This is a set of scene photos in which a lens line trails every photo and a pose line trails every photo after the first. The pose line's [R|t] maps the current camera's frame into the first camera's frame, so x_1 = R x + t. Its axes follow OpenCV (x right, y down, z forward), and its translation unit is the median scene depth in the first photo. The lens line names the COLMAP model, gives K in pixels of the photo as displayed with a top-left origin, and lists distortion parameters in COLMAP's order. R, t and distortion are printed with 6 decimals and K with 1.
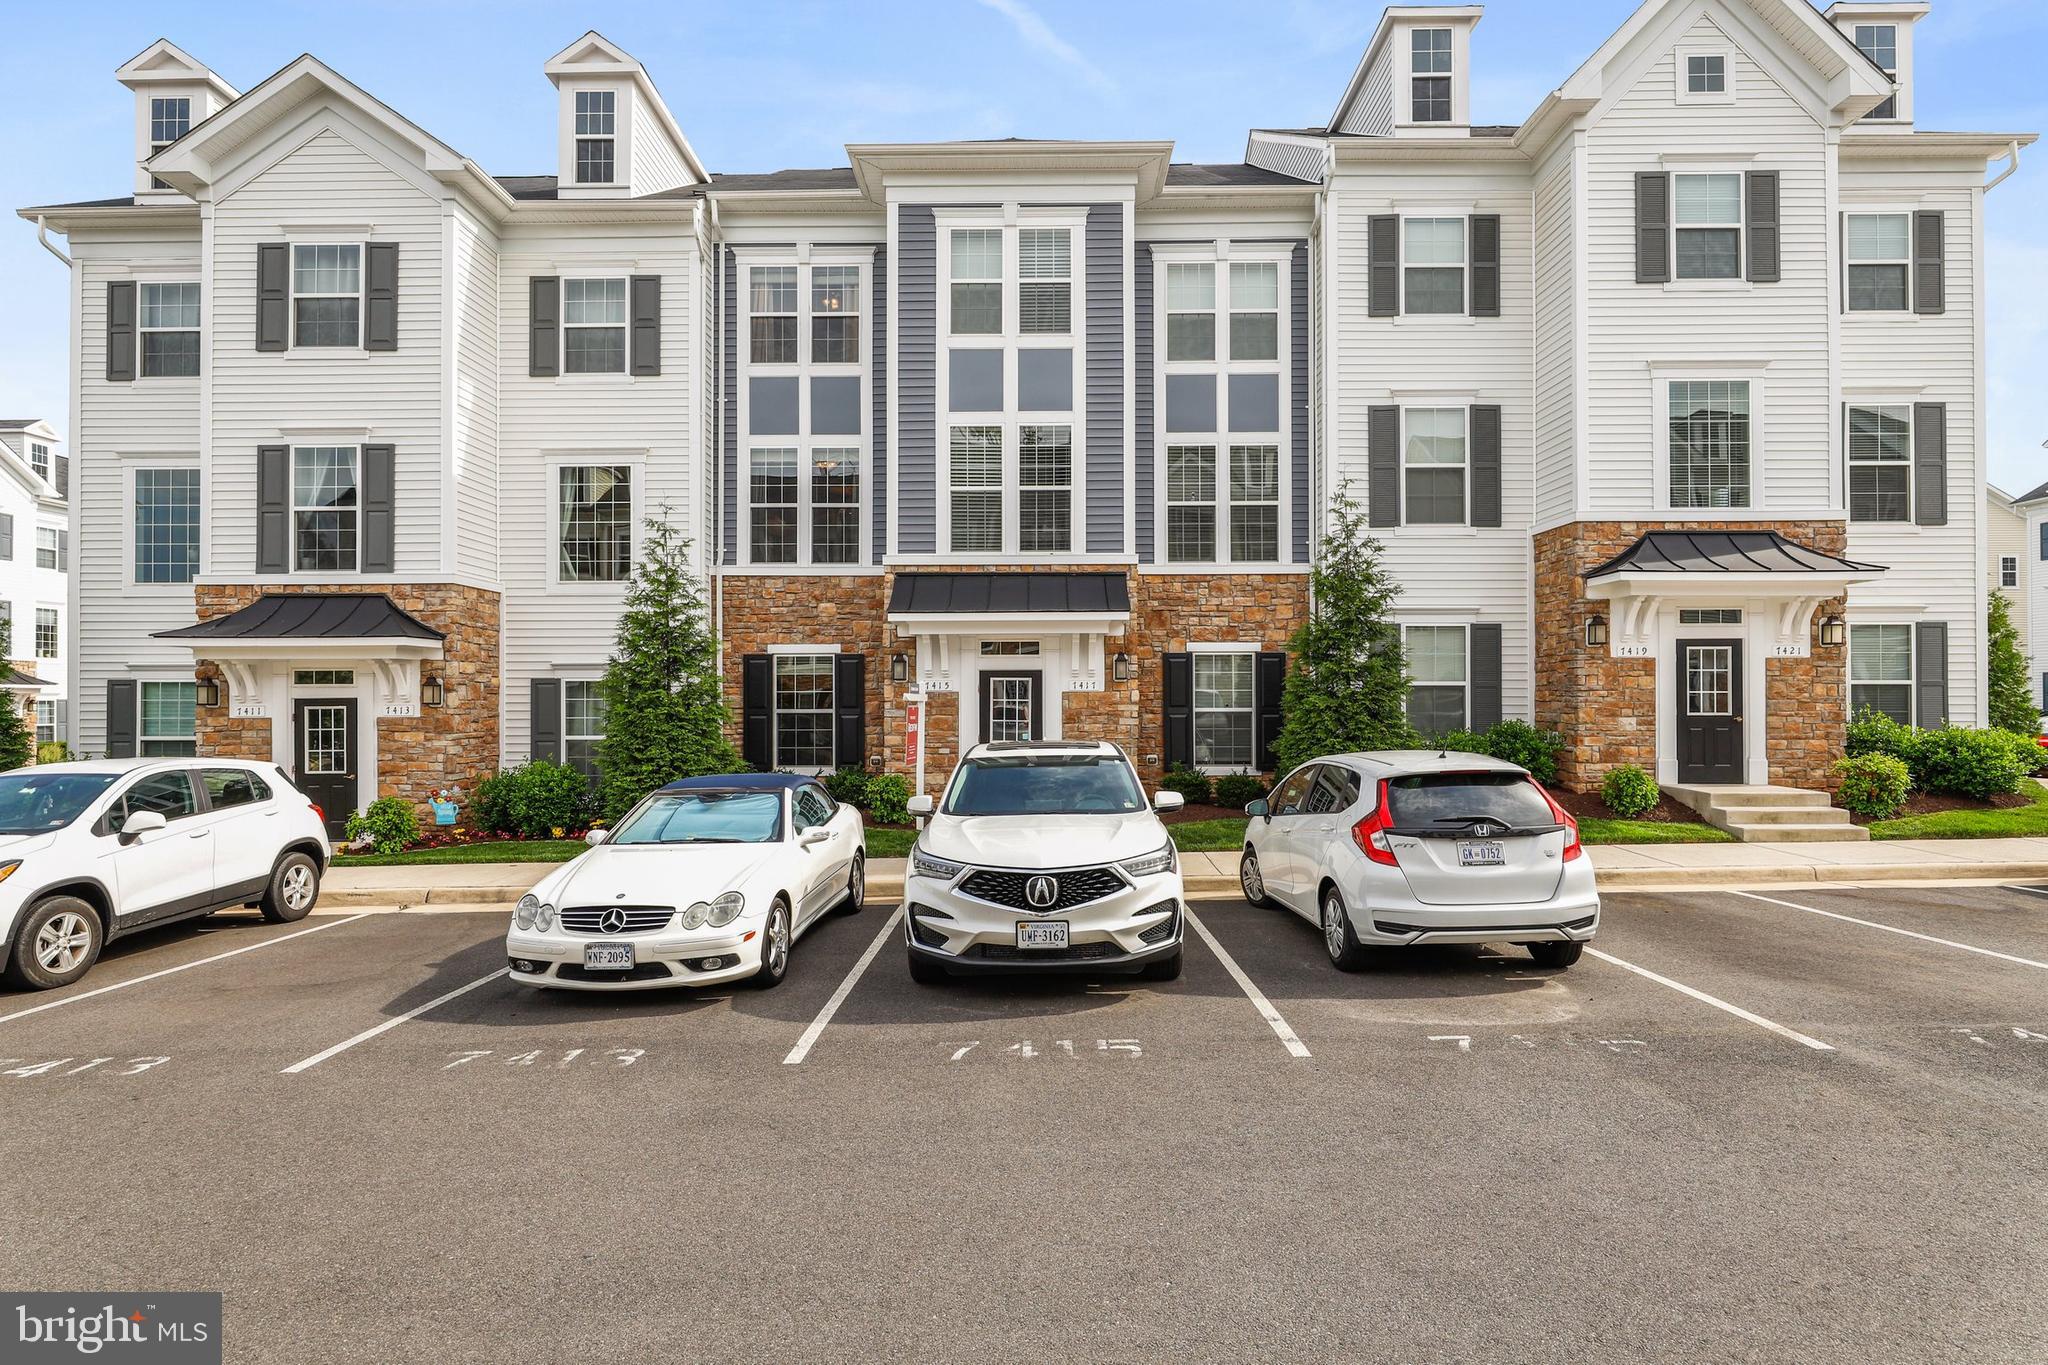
lens RADIAL K [[1014.4, 0, 1027.4], [0, 1014.4, 699.6], [0, 0, 1]] dist [0.003450, -0.000950]
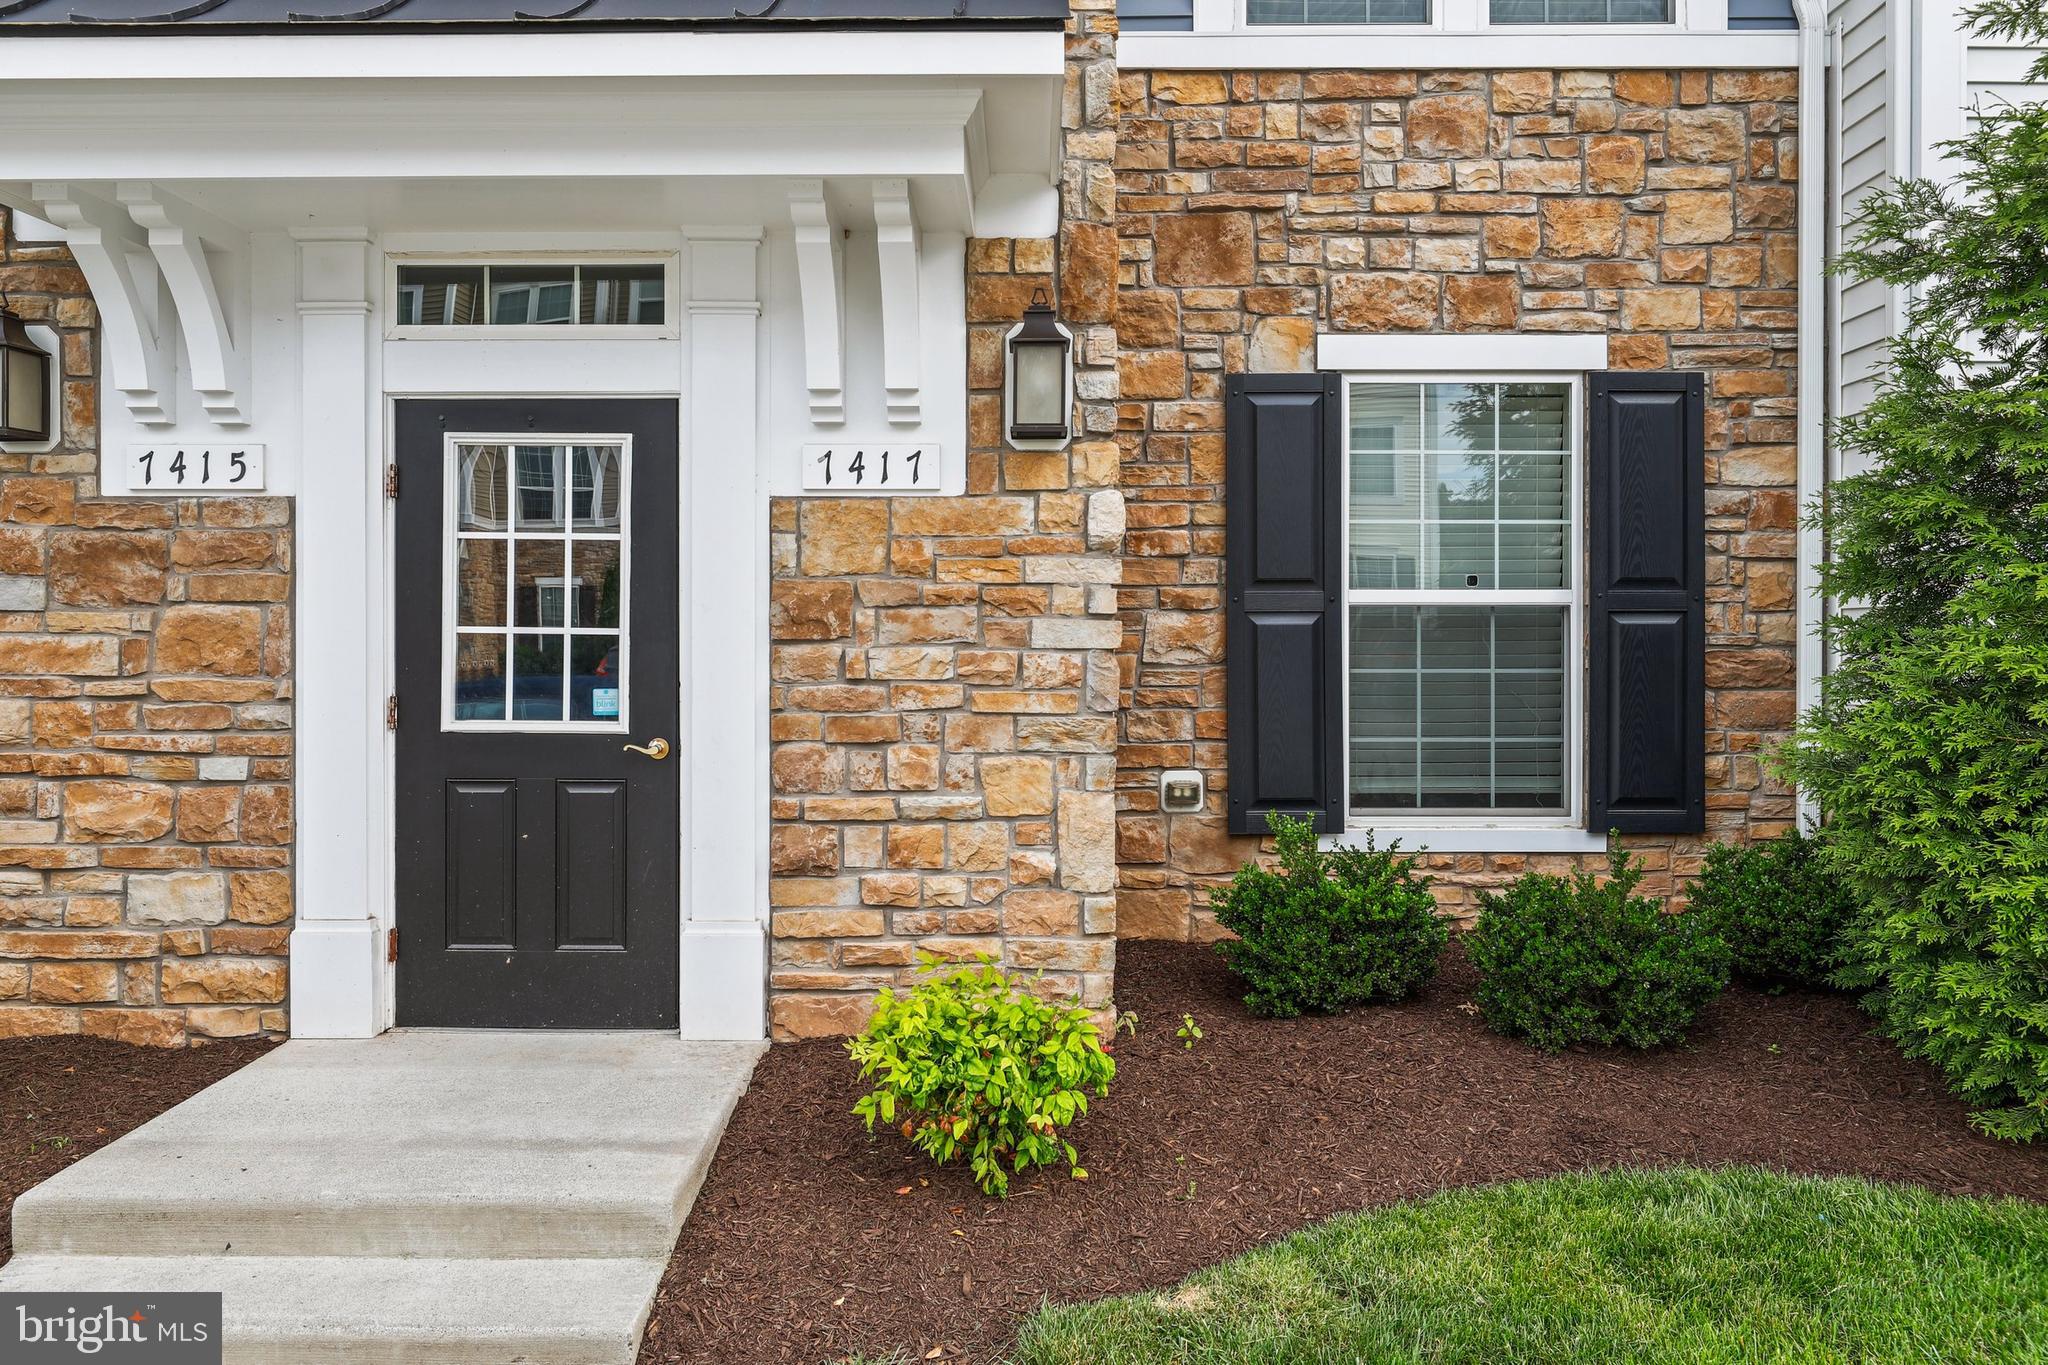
lens RADIAL K [[1418.5, 0, 1021.5], [0, 1418.5, 674.8], [0, 0, 1]] dist [0.000215, 0.000366]
pose [[0.999934, 0.001382, 0.011409, 0.078341], [-0.001684, 0.999649, 0.026449, 0.020617], [-0.011368, -0.026467, 0.999585, 0.642661]]
